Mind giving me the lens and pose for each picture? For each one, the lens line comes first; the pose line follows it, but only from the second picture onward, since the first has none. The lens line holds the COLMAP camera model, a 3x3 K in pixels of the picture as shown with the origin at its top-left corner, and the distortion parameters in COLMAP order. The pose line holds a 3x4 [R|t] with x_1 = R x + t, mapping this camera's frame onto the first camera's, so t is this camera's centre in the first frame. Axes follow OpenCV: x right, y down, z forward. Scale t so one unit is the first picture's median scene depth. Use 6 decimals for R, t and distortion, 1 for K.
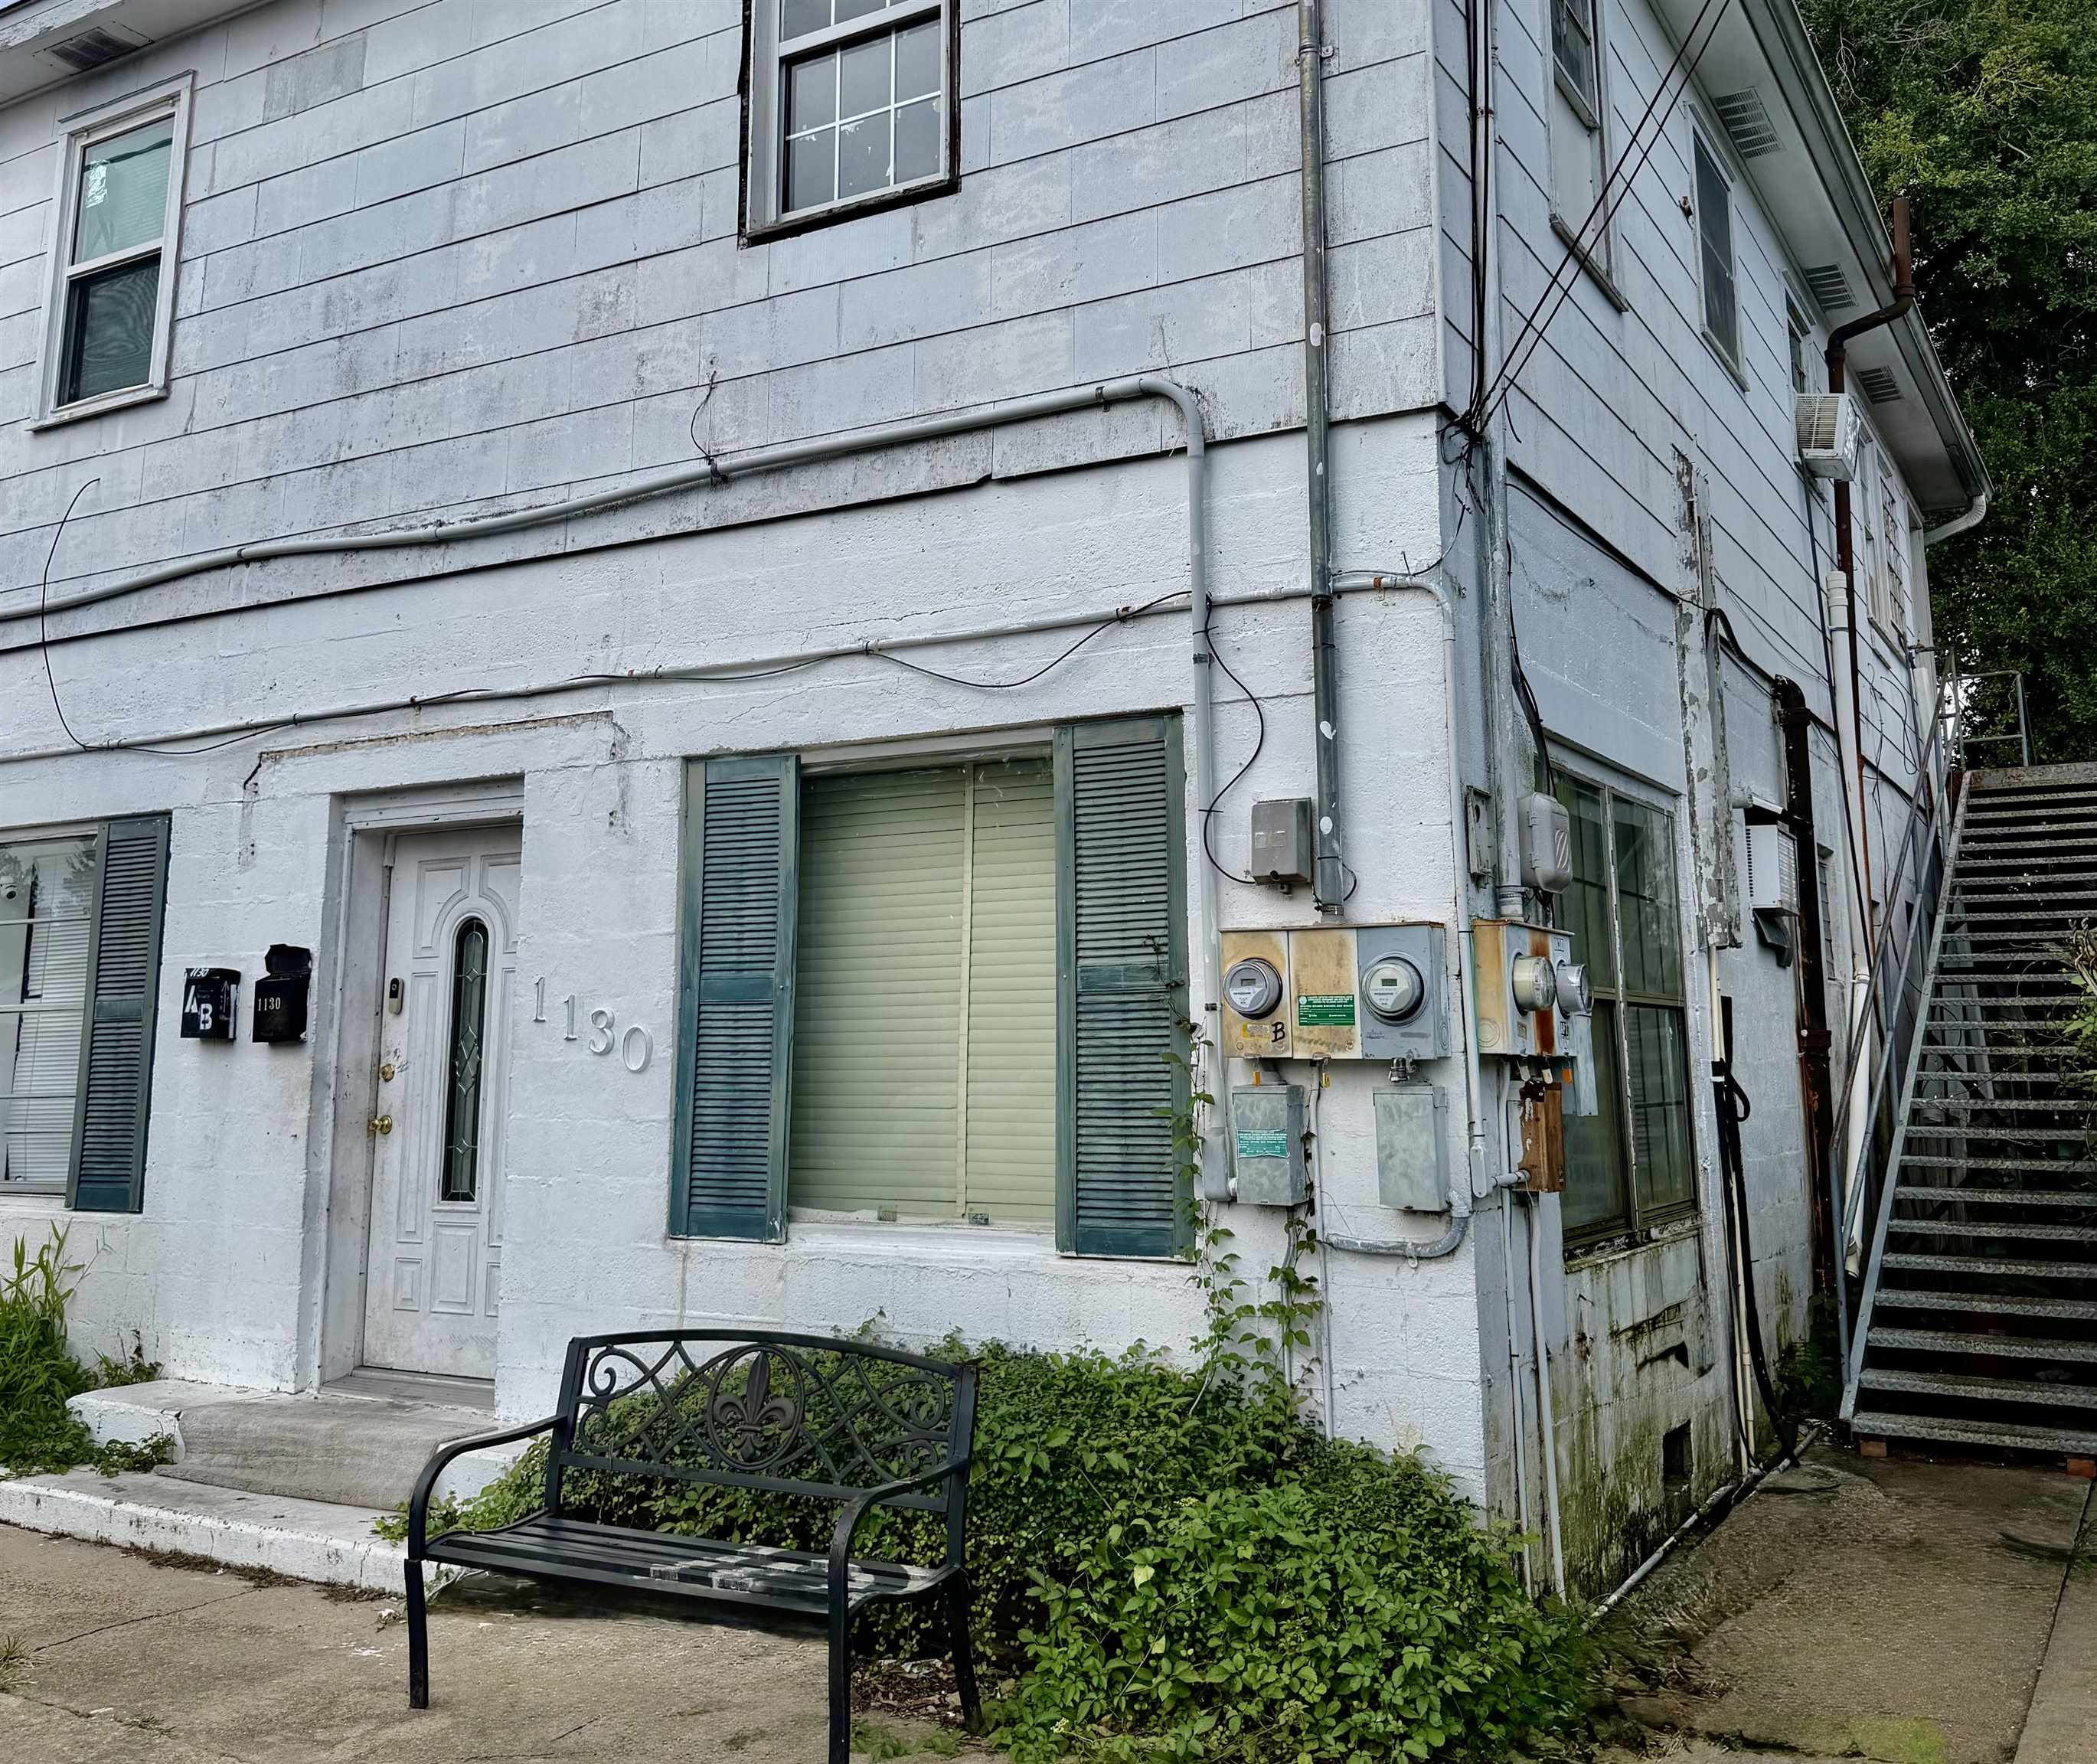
lens RADIAL K [[1937.3, 0, 1056.1], [0, 1937.3, 680.1], [0, 0, 1]] dist [0.135213, -0.242335]
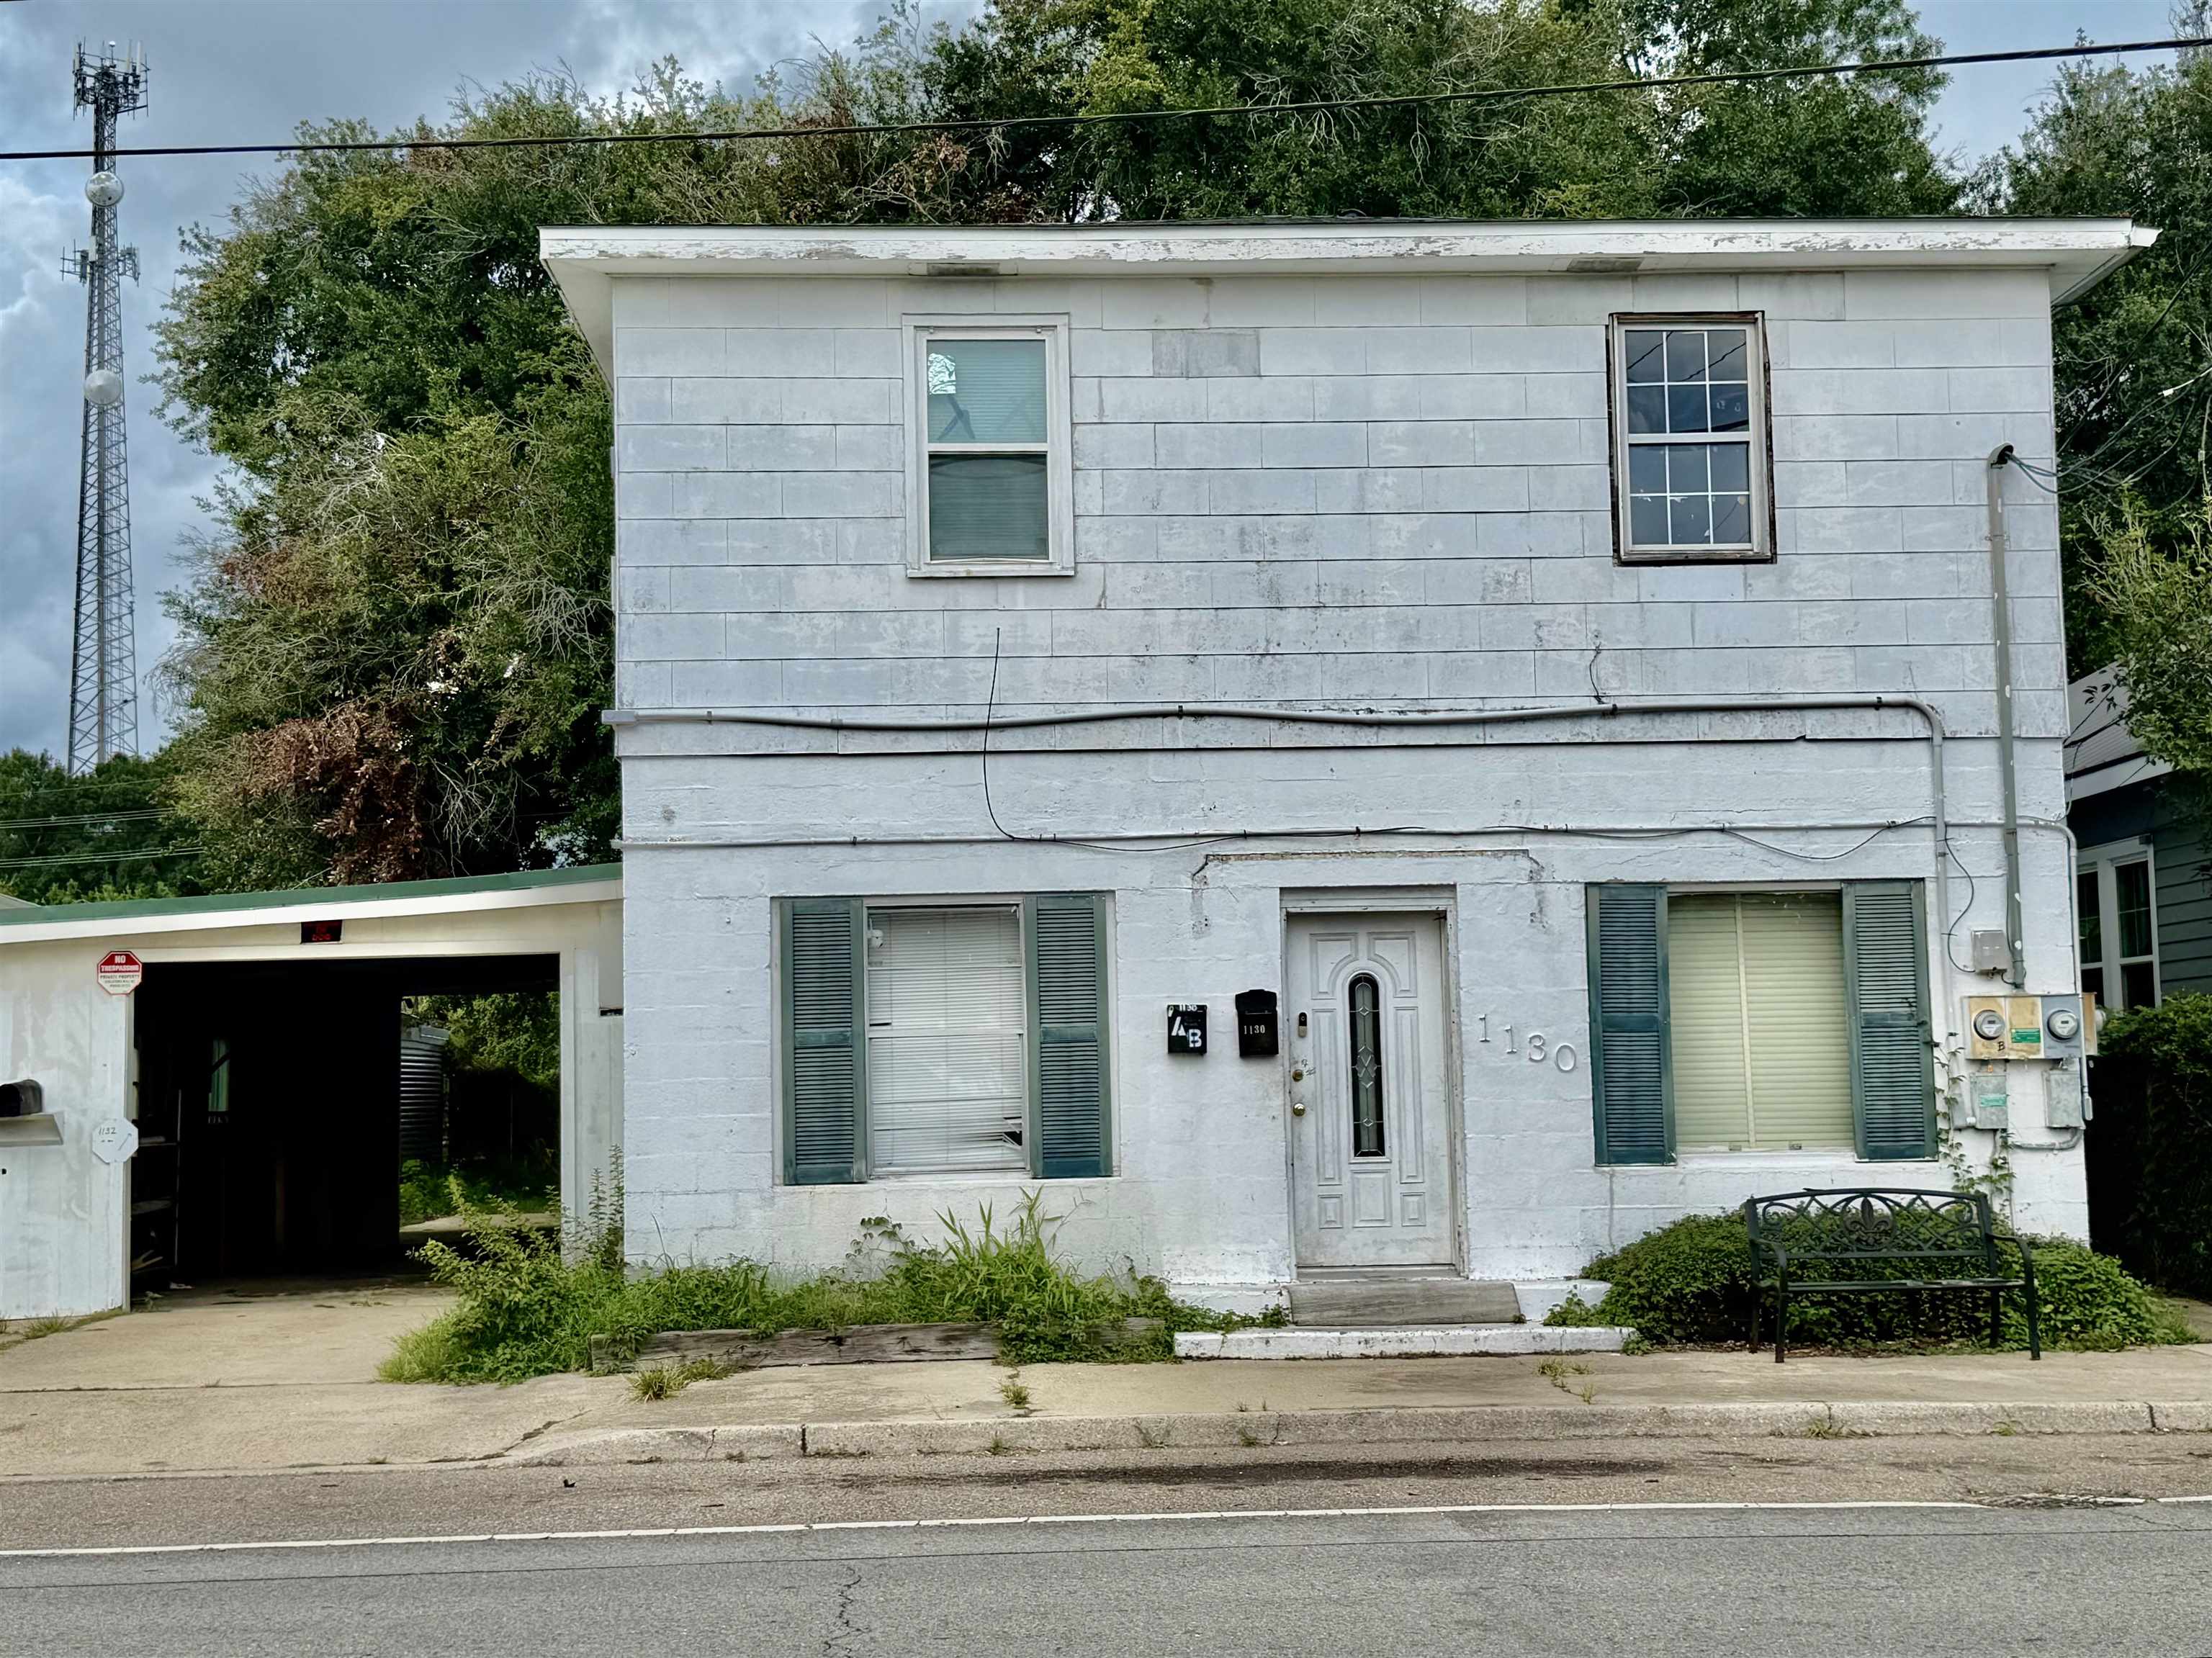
lens RADIAL K [[2858.5, 0, 1106.0], [0, 2858.5, 829.0], [0, 0, 1]] dist [0.121933, -0.114308]
pose [[0.842018, 0.034792, 0.538327, -1.783628], [-0.086512, 0.993711, 0.071093, -0.138245], [-0.532468, -0.106433, 0.839732, -0.784317]]
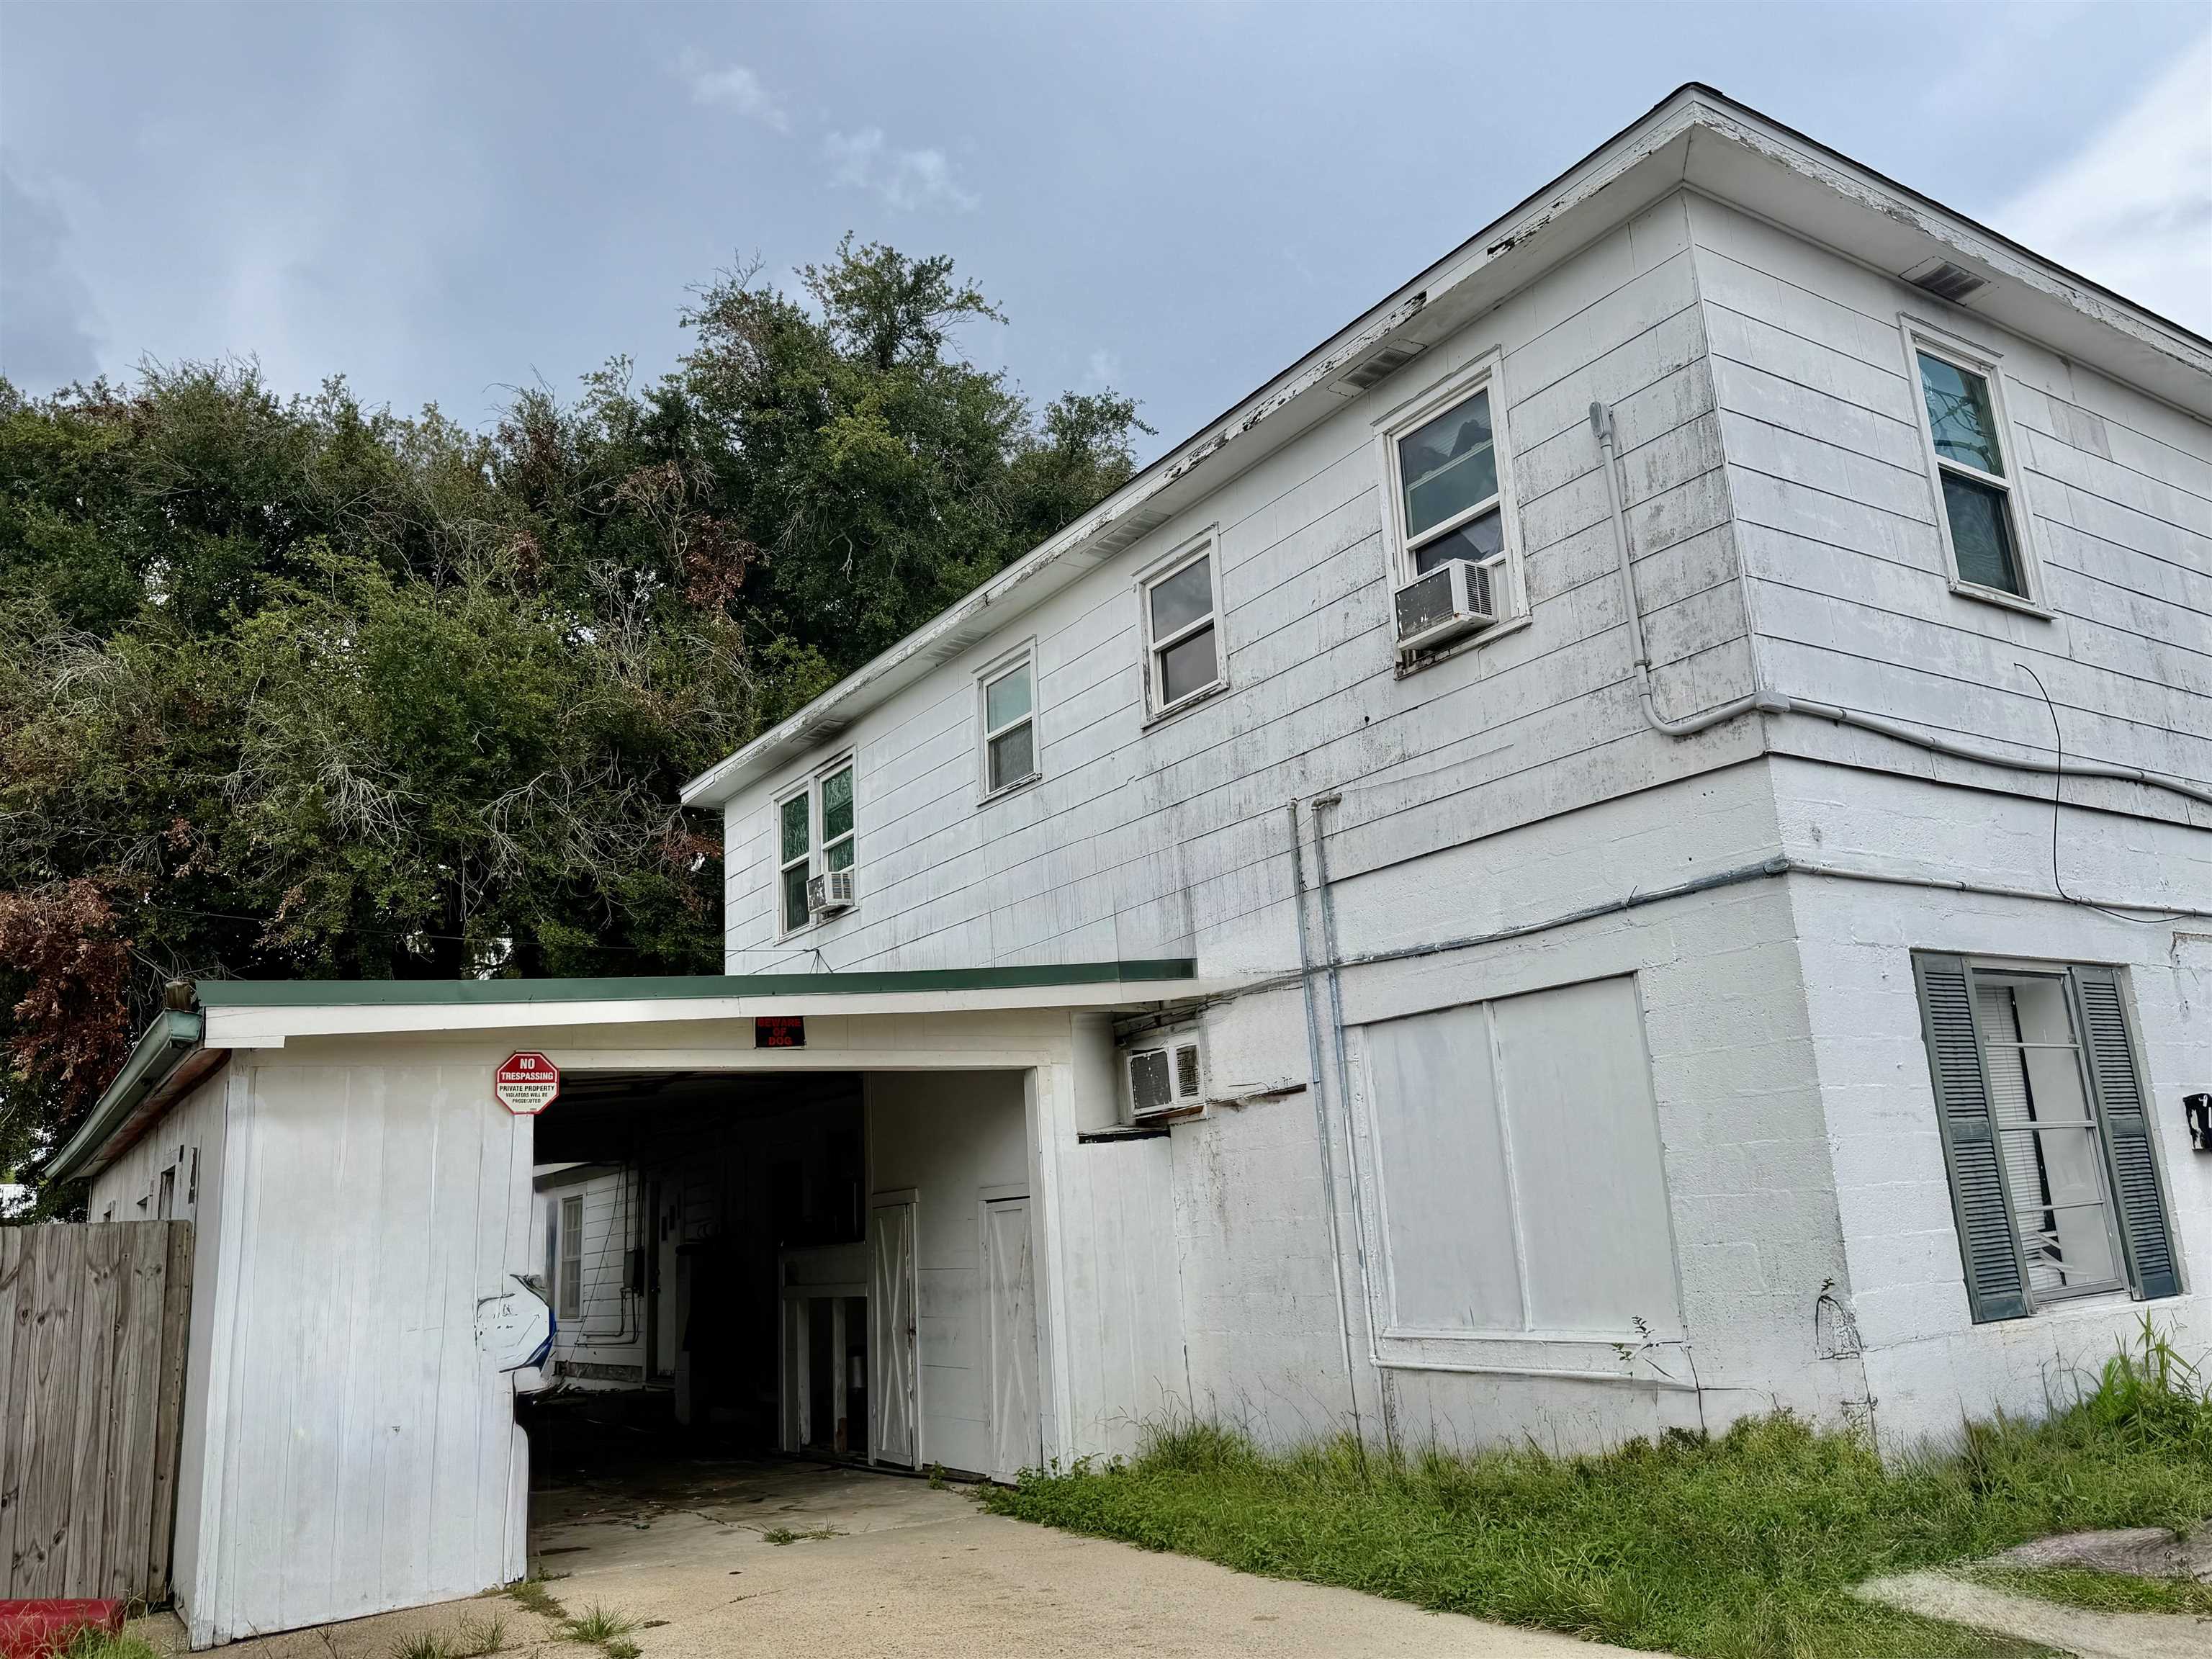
lens RADIAL K [[1659.2, 0, 1106.0], [0, 1659.2, 829.5], [0, 0, 1]] dist [0.027092, -0.000239]
pose [[0.440567, 0.186849, 0.878059, -1.941303], [-0.117818, 0.981674, -0.149782, 0.250947], [-0.889955, -0.037462, 0.454508, 1.276548]]
